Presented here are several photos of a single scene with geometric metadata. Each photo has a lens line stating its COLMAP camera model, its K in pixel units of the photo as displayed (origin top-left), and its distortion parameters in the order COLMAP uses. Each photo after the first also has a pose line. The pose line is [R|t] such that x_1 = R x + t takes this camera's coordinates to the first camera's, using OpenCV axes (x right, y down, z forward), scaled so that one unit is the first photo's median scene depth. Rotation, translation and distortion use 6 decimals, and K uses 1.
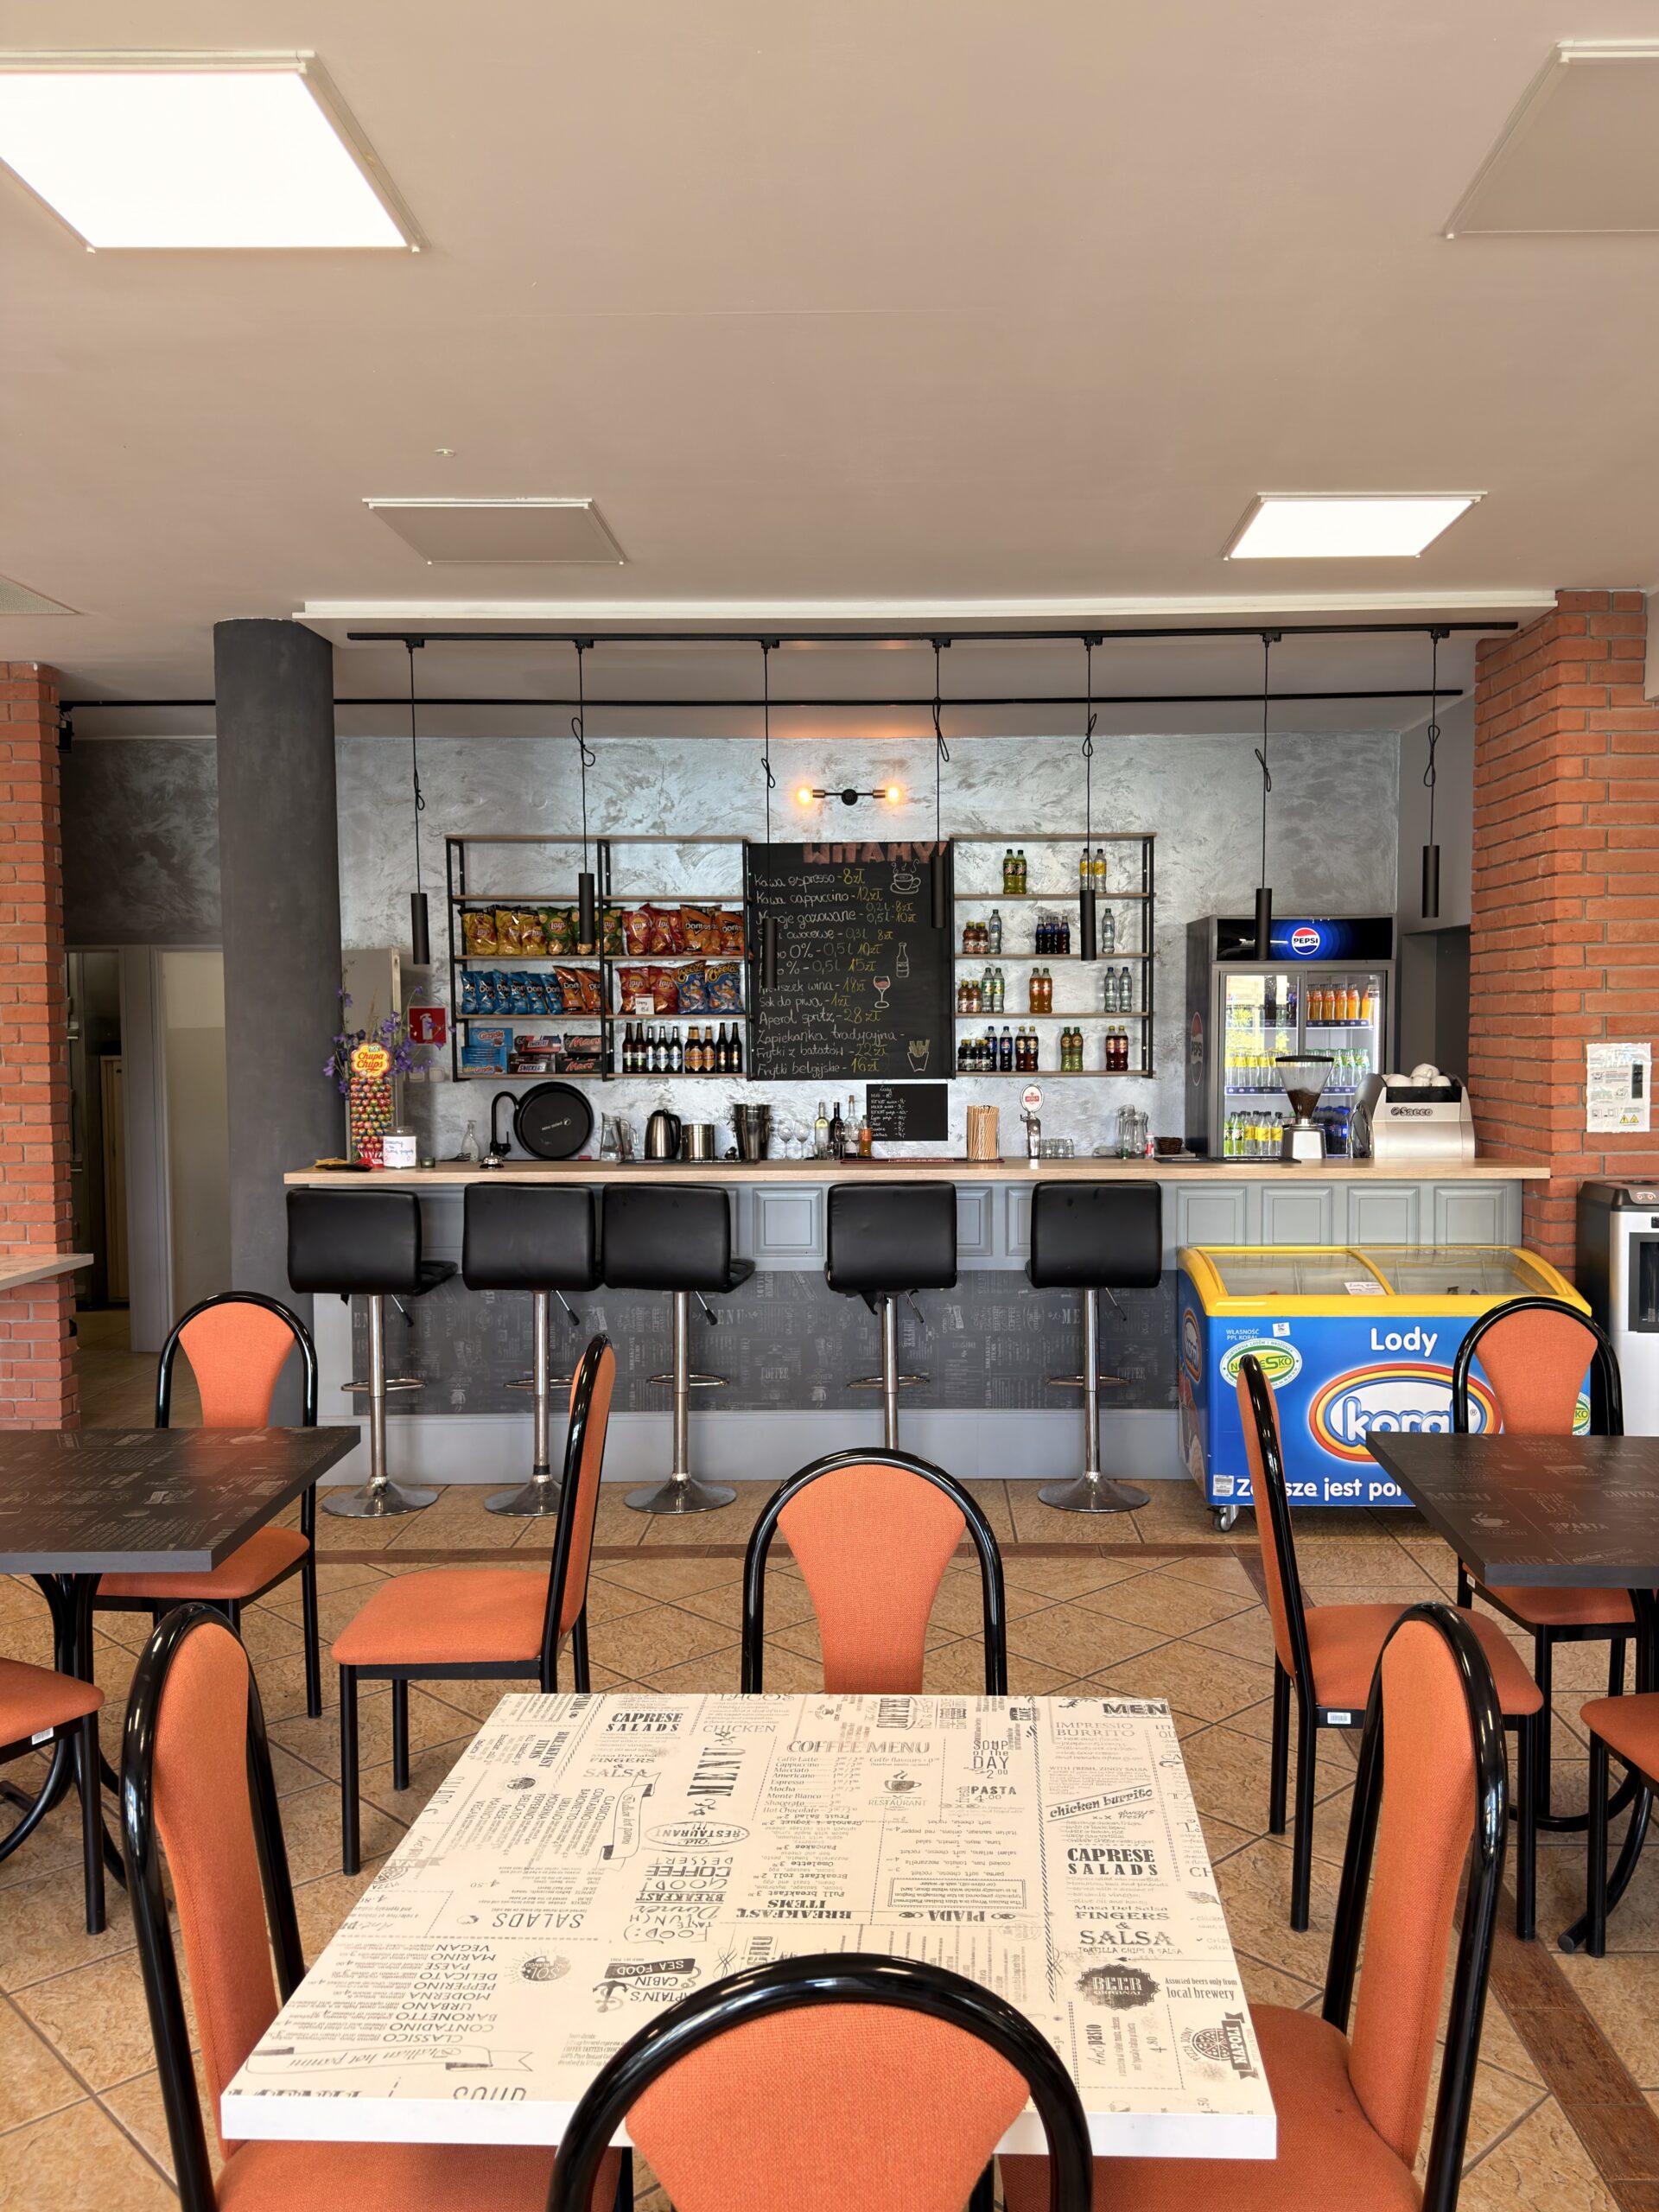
lens RADIAL K [[1724.3, 0, 829.5], [0, 1724.3, 1106.0], [0, 0, 1]] dist [0.164306, -0.001533]
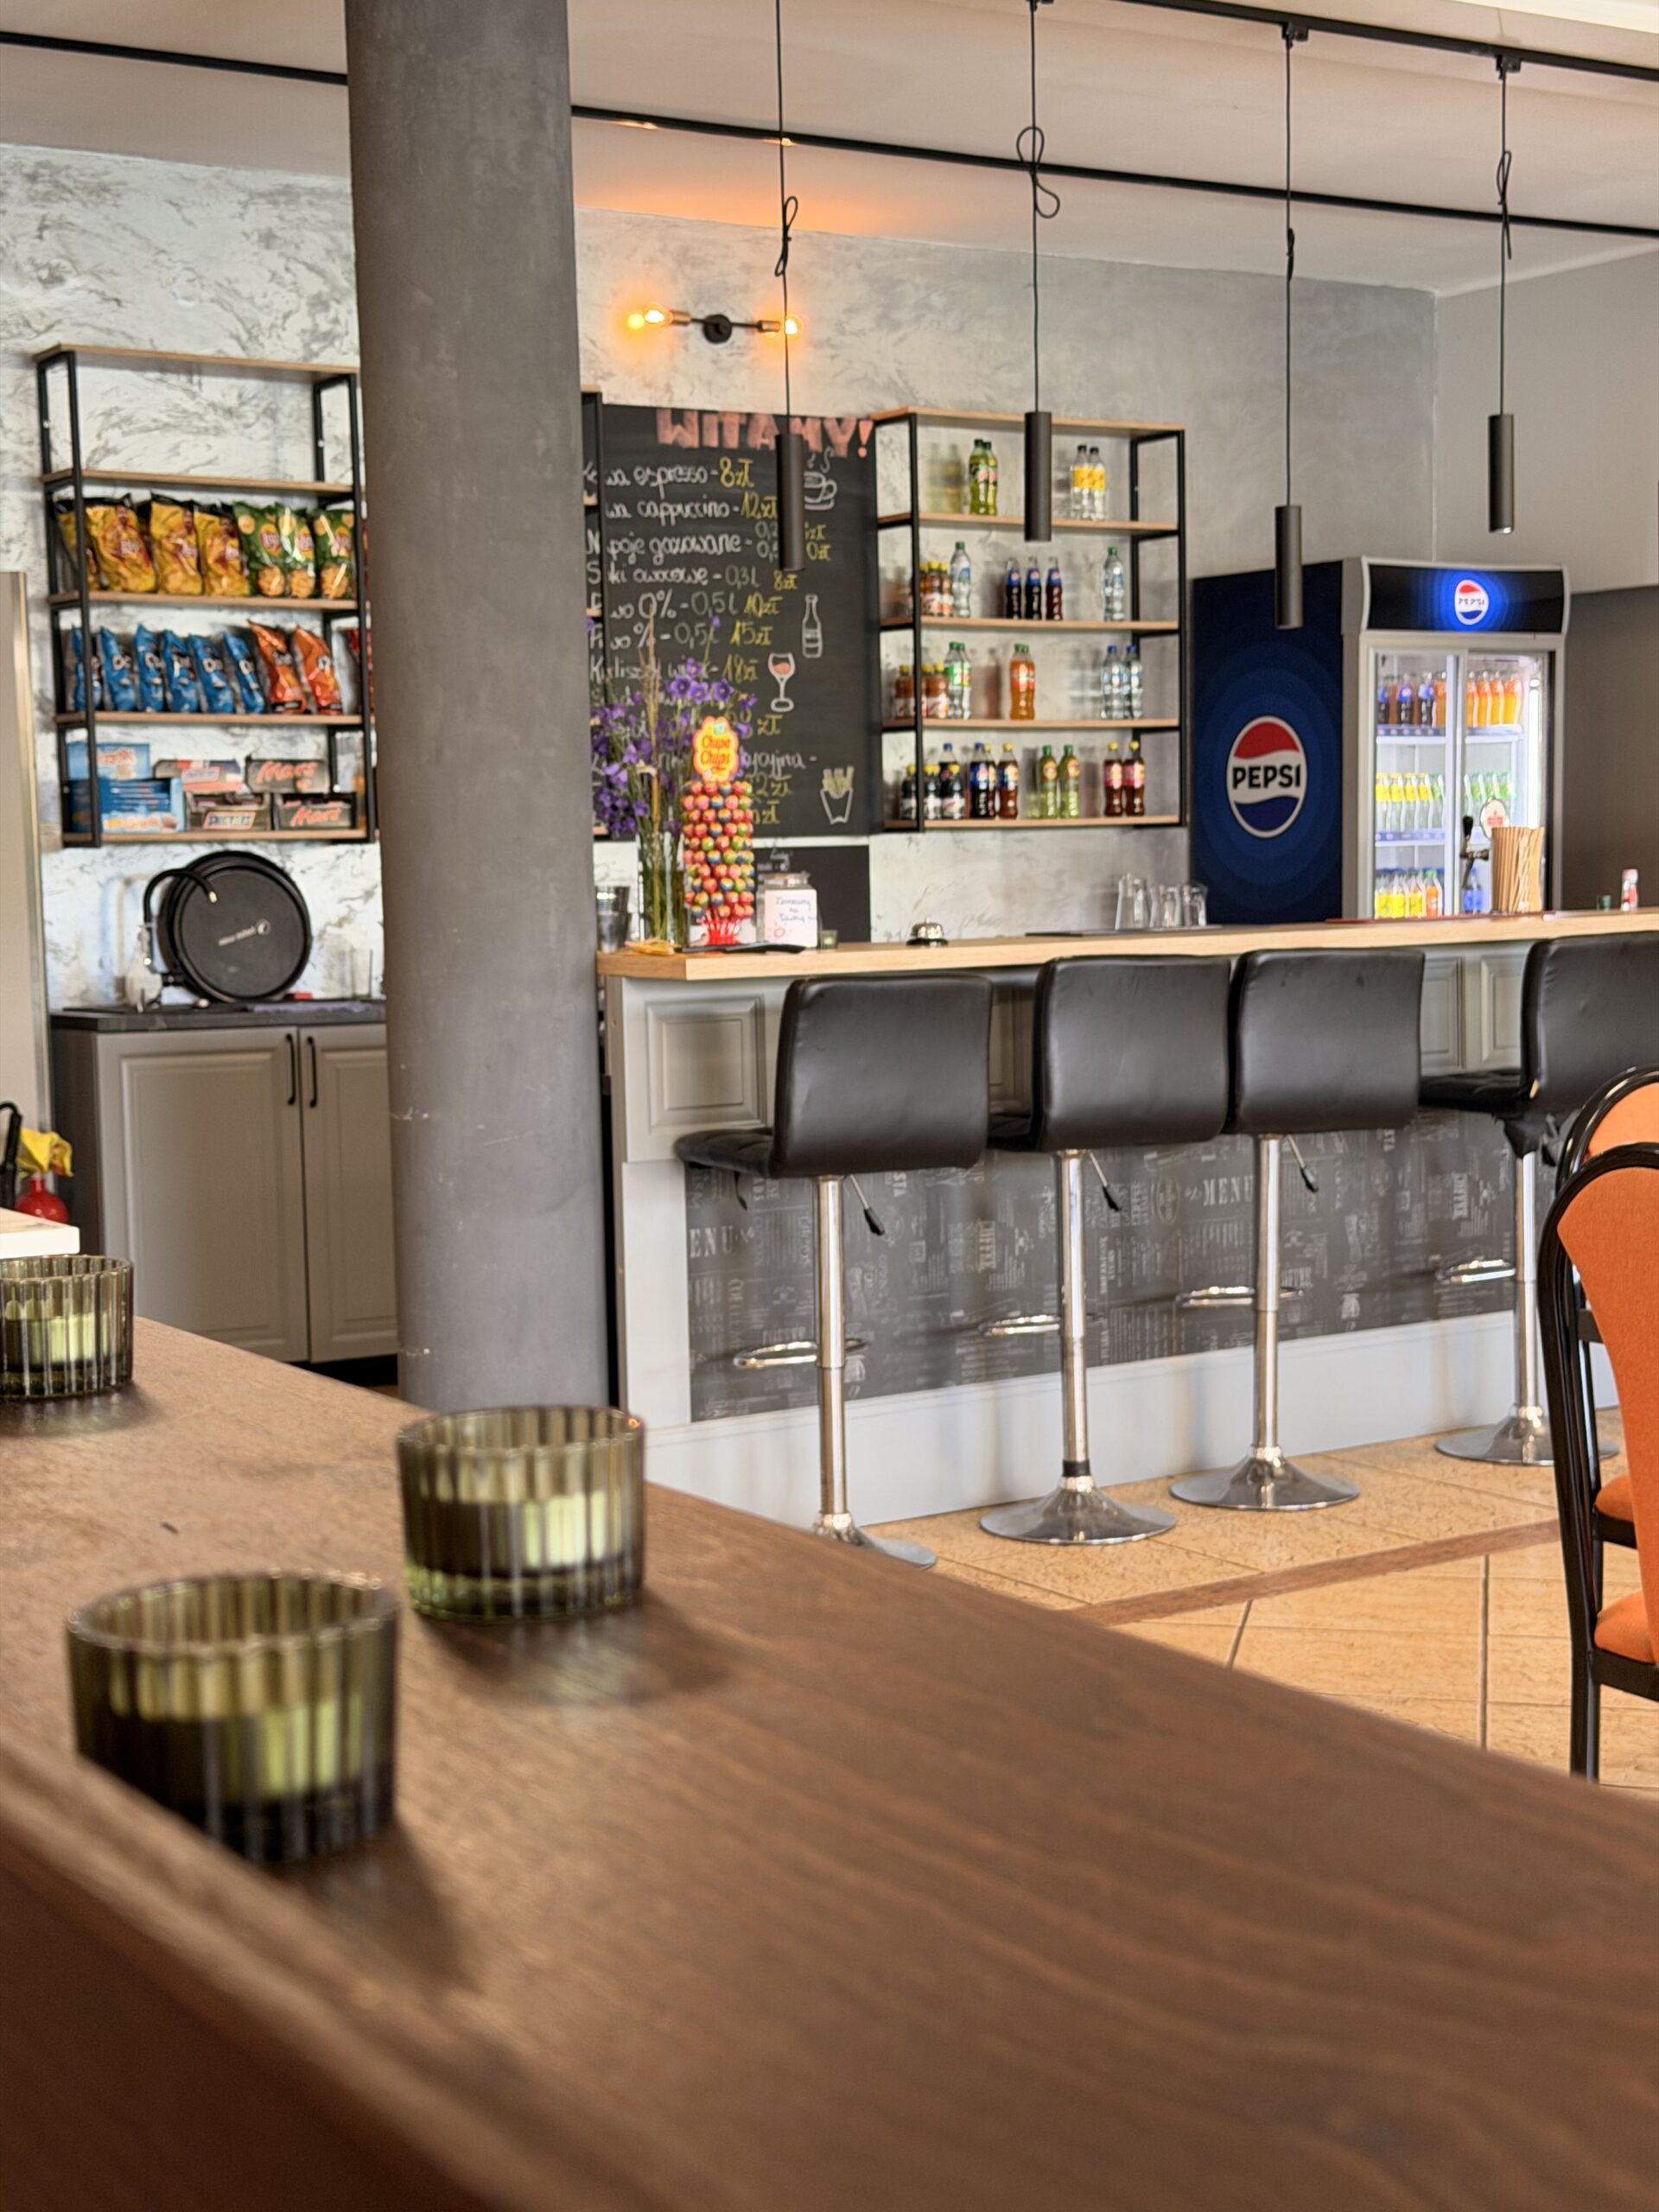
lens RADIAL K [[3114.5, 0, 829.5], [0, 3114.5, 1106.0], [0, 0, 1]] dist [0.151610, -0.006274]
pose [[0.842824, -0.058954, 0.534950, -0.515049], [0.042008, 0.998156, 0.043817, 0.028631], [-0.536547, -0.014458, 0.843746, 0.124454]]
